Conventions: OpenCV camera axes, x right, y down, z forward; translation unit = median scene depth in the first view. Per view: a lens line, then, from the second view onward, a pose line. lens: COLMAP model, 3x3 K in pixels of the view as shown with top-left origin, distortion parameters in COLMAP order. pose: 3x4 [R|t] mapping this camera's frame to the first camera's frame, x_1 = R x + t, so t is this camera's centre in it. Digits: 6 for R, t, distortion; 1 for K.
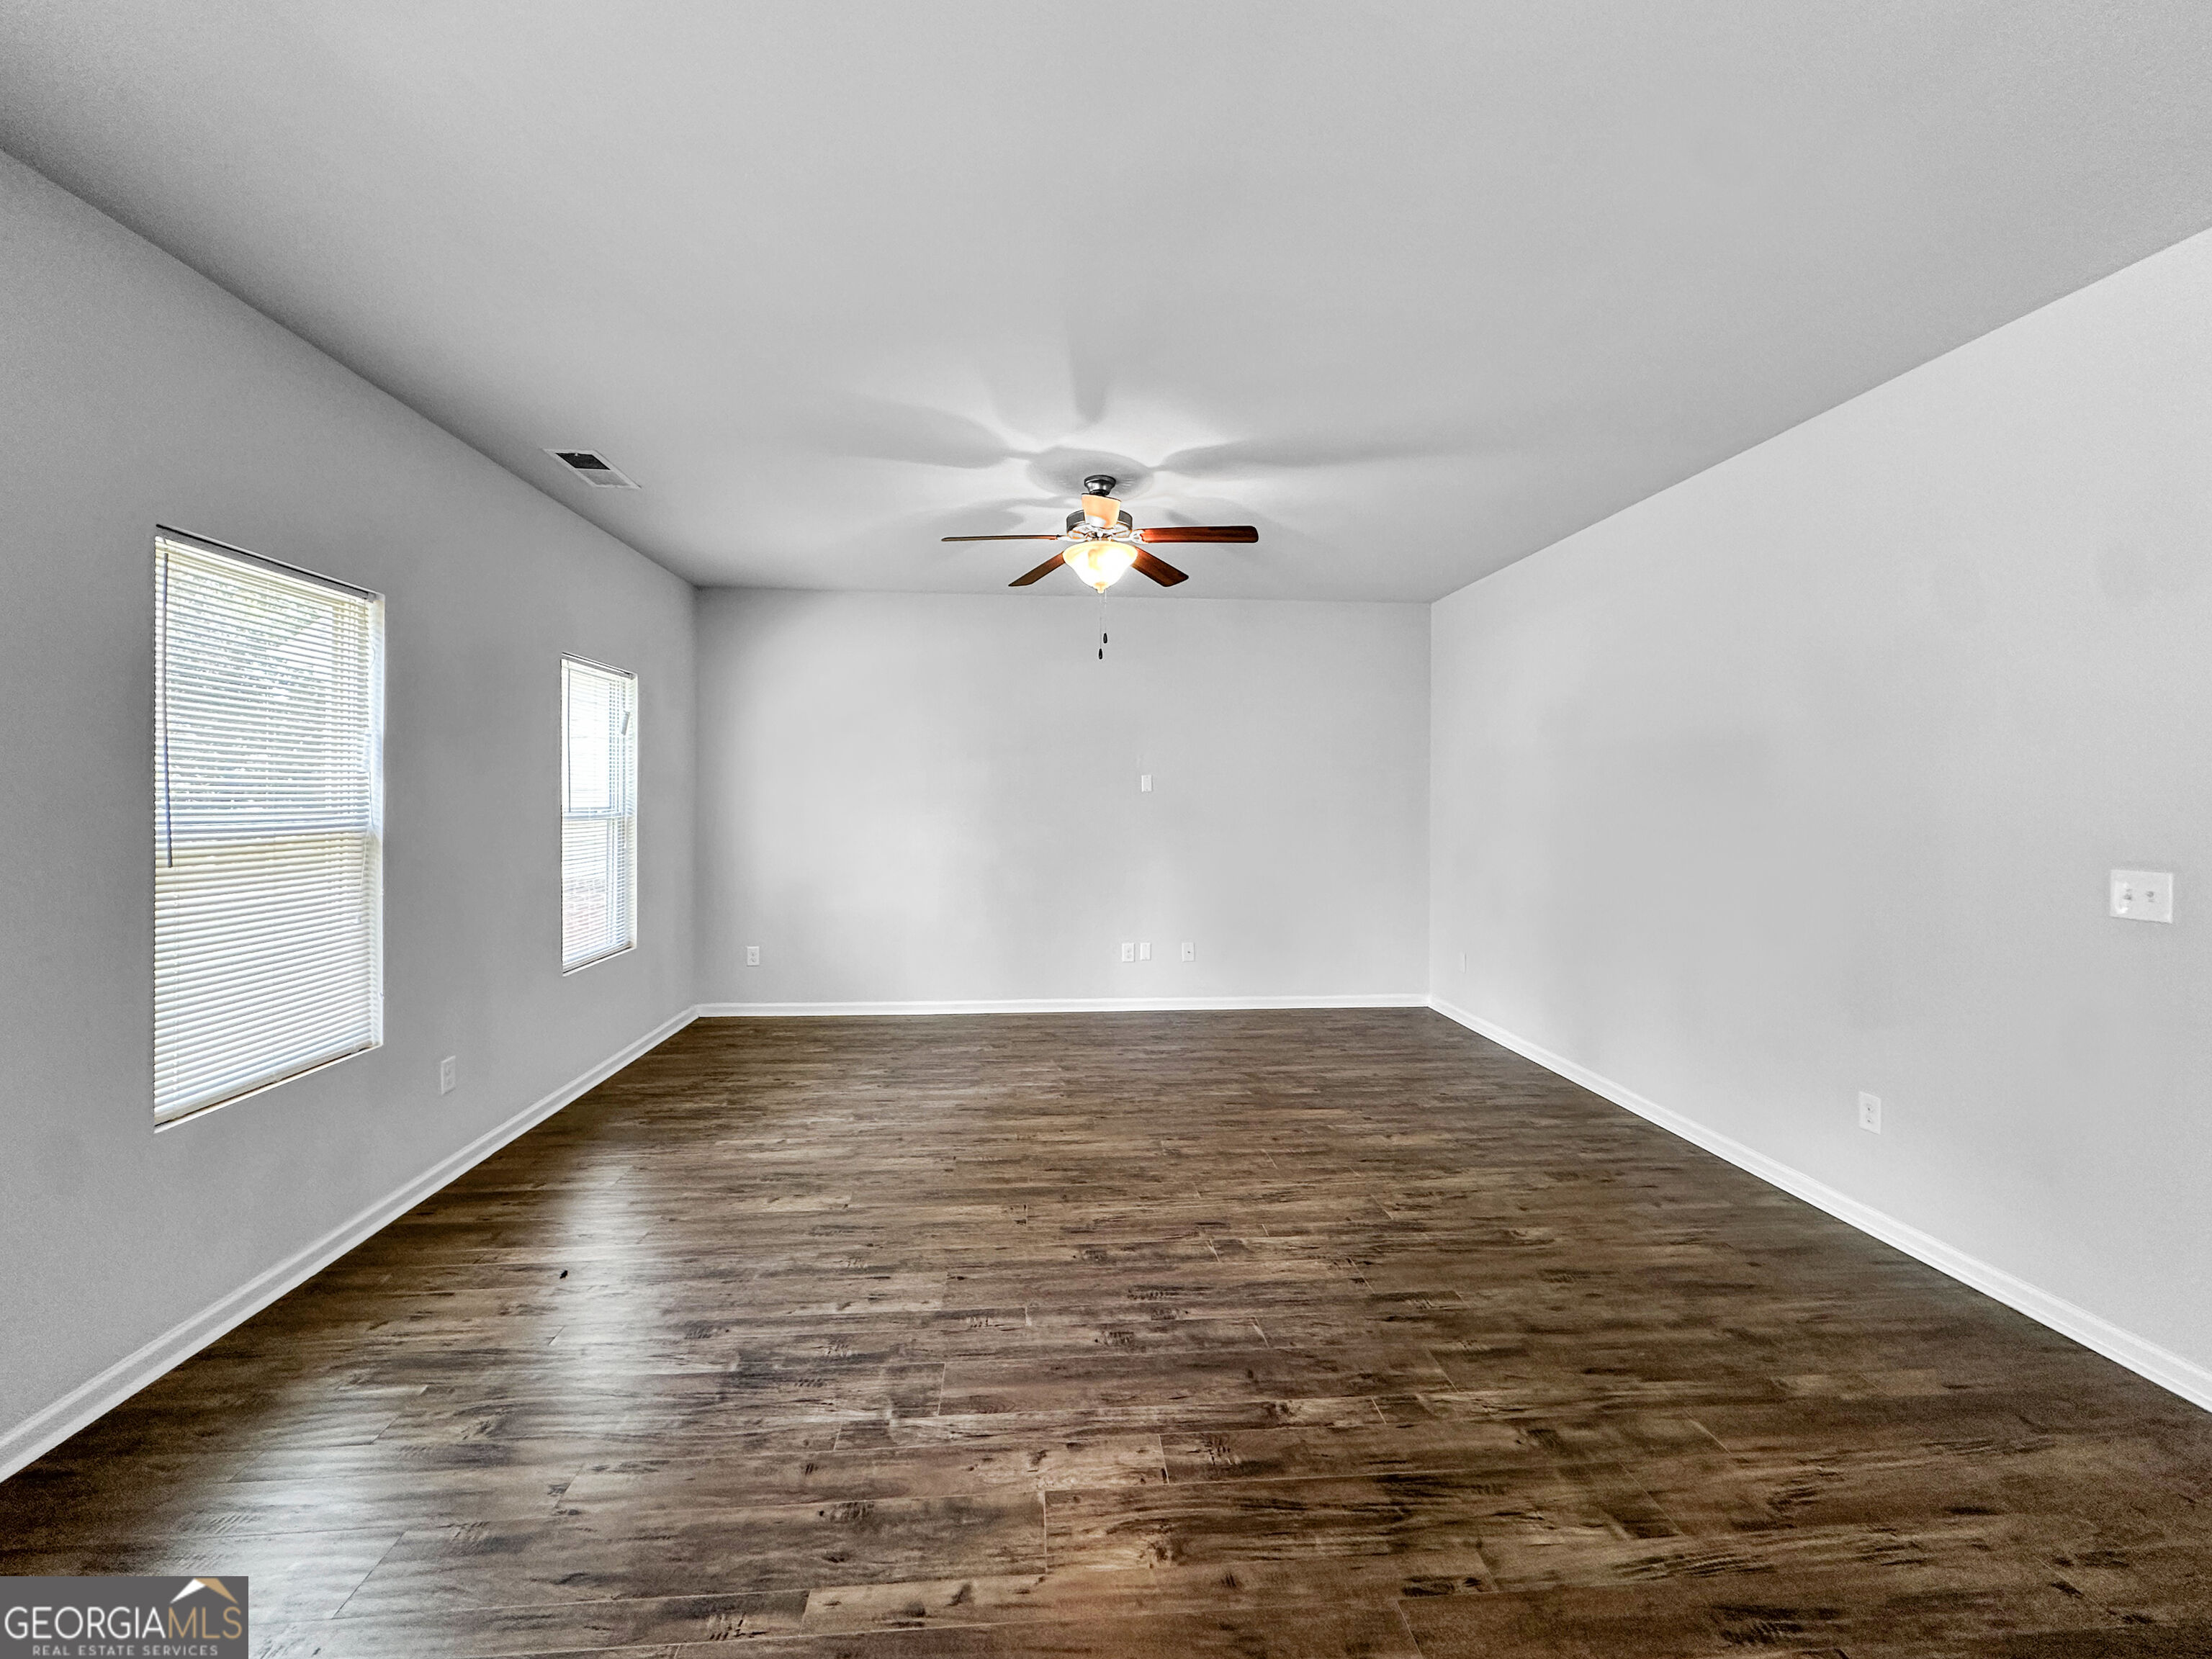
lens RADIAL K [[890.4, 0, 1095.8], [0, 890.4, 812.4], [0, 0, 1]] dist [0.000515, 0.000060]
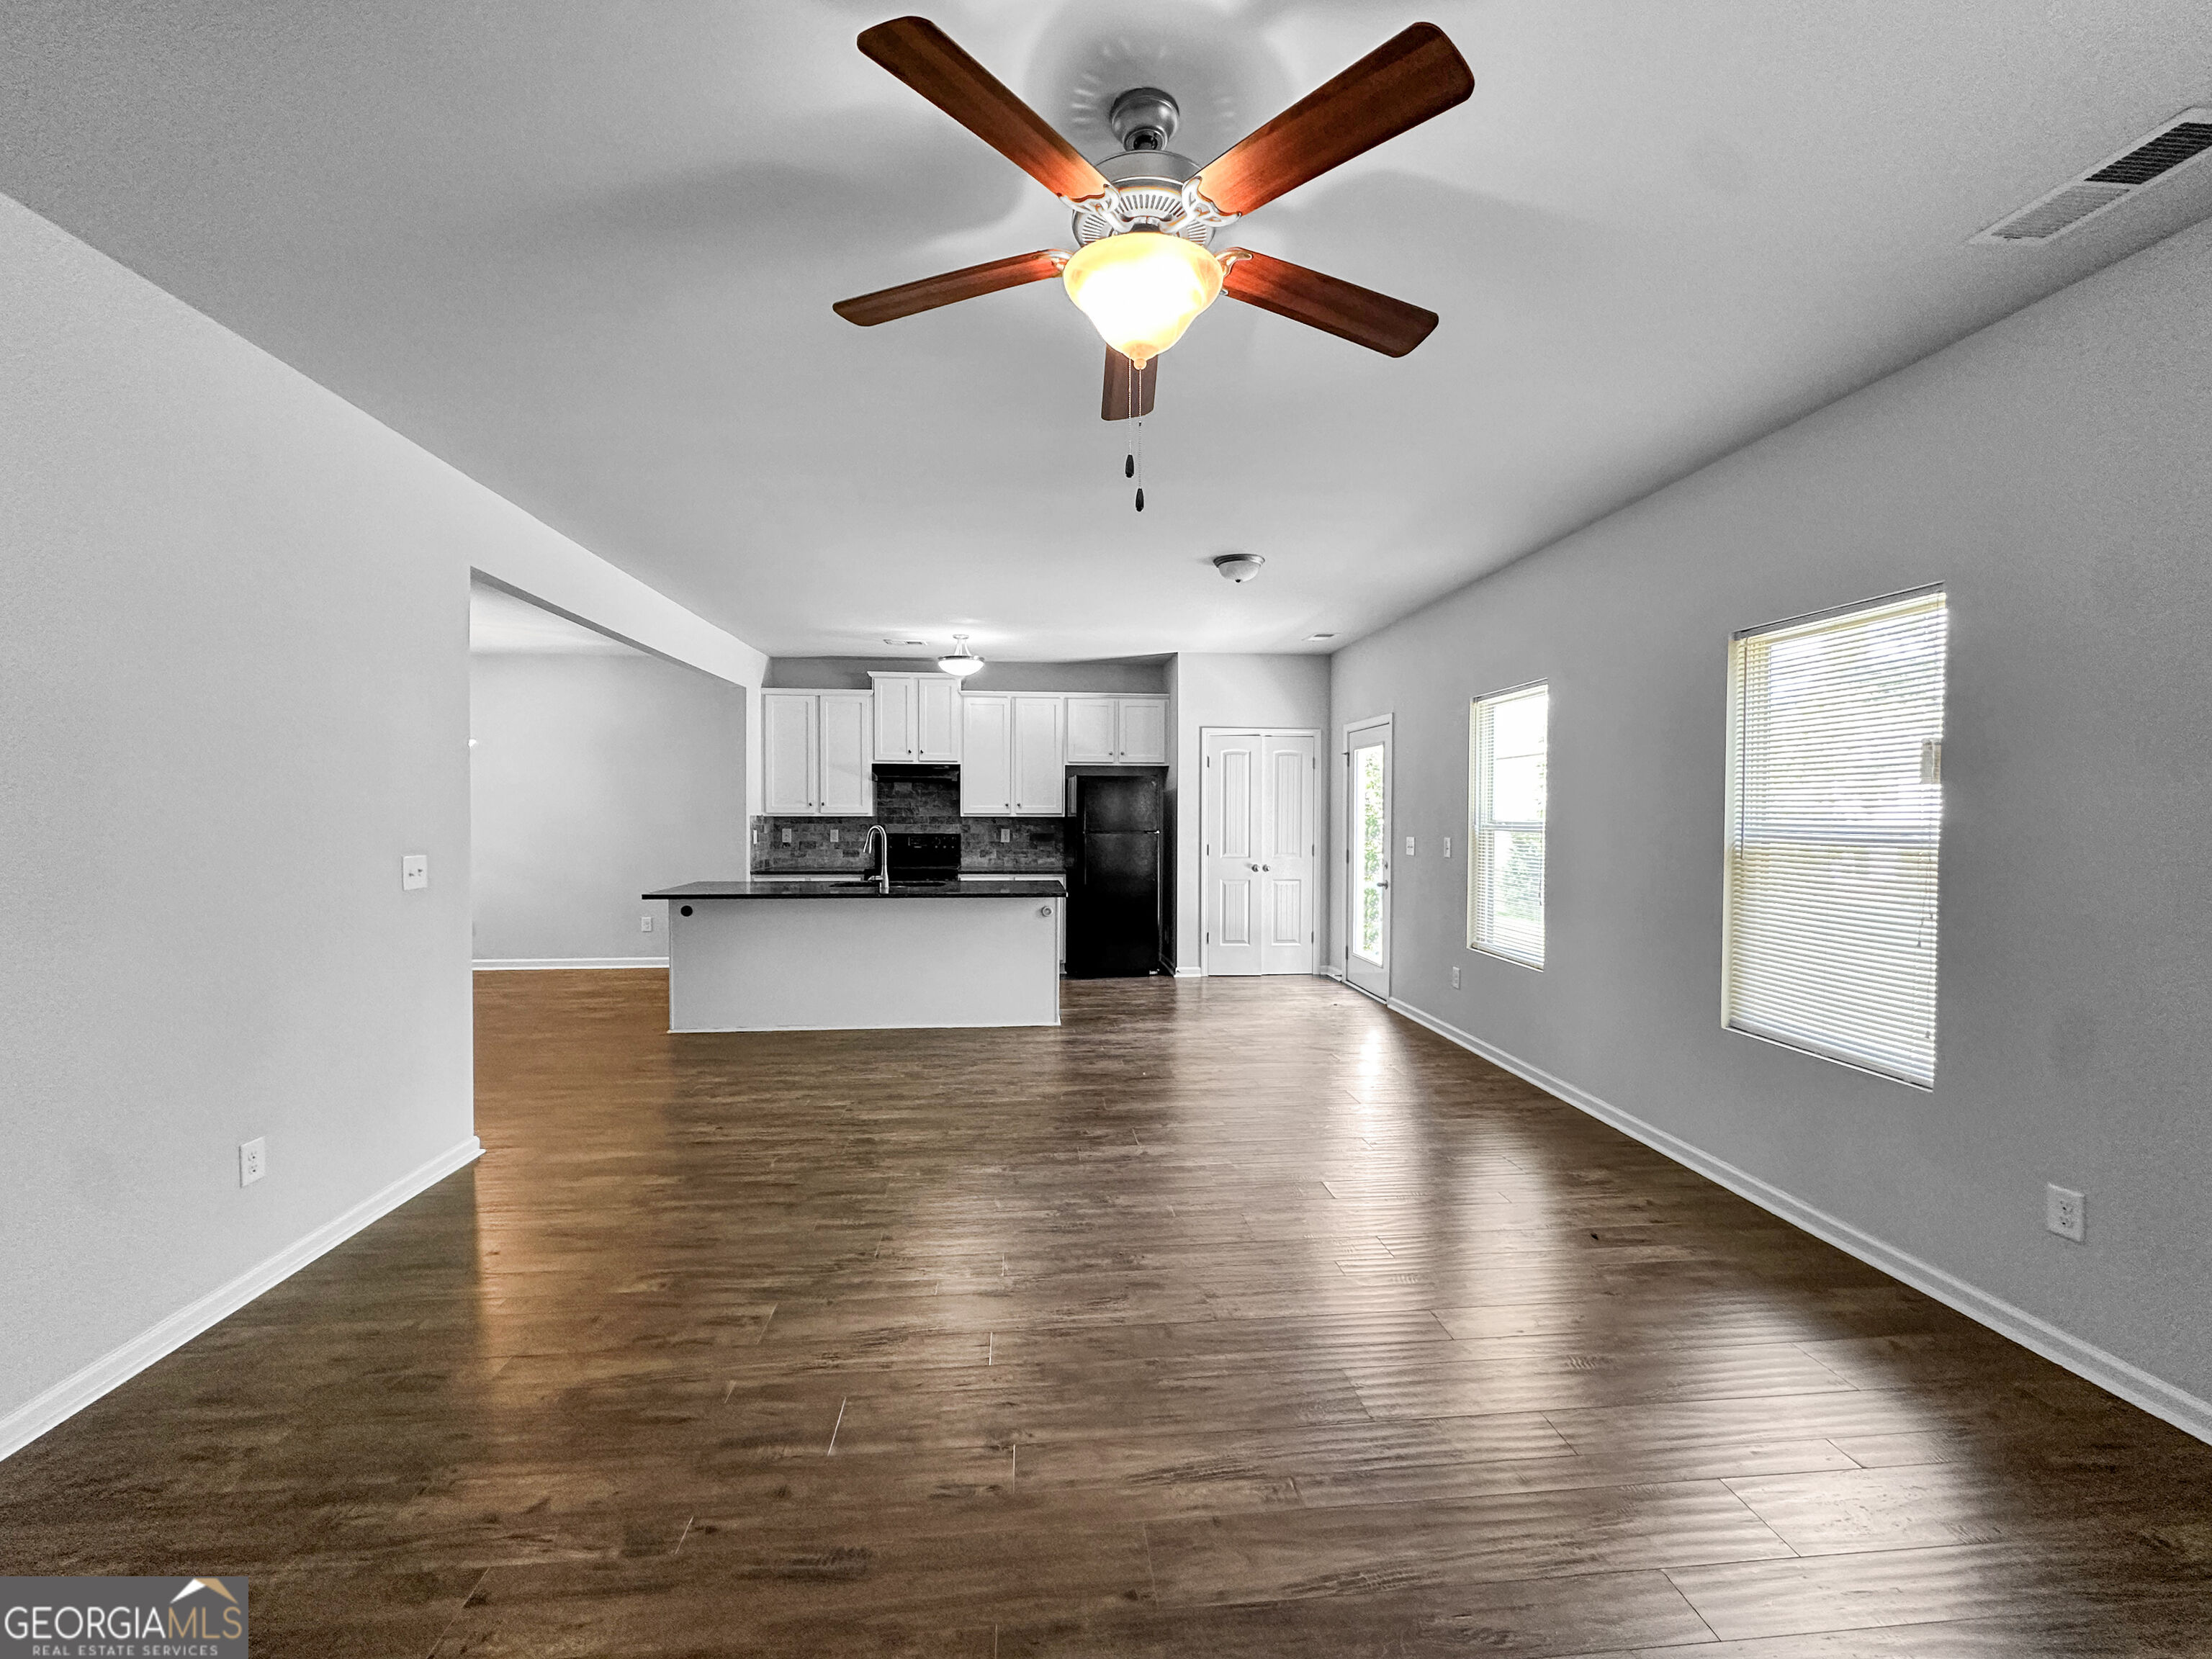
lens RADIAL K [[890.4, 0, 1105.3], [0, 890.4, 824.8], [0, 0, 1]] dist [0.000515, 0.000060]
pose [[-0.999731, -0.004260, -0.022813, 0.046728], [-0.004961, 0.999514, 0.030782, -0.030345], [0.022671, 0.030887, -0.999266, 2.037801]]
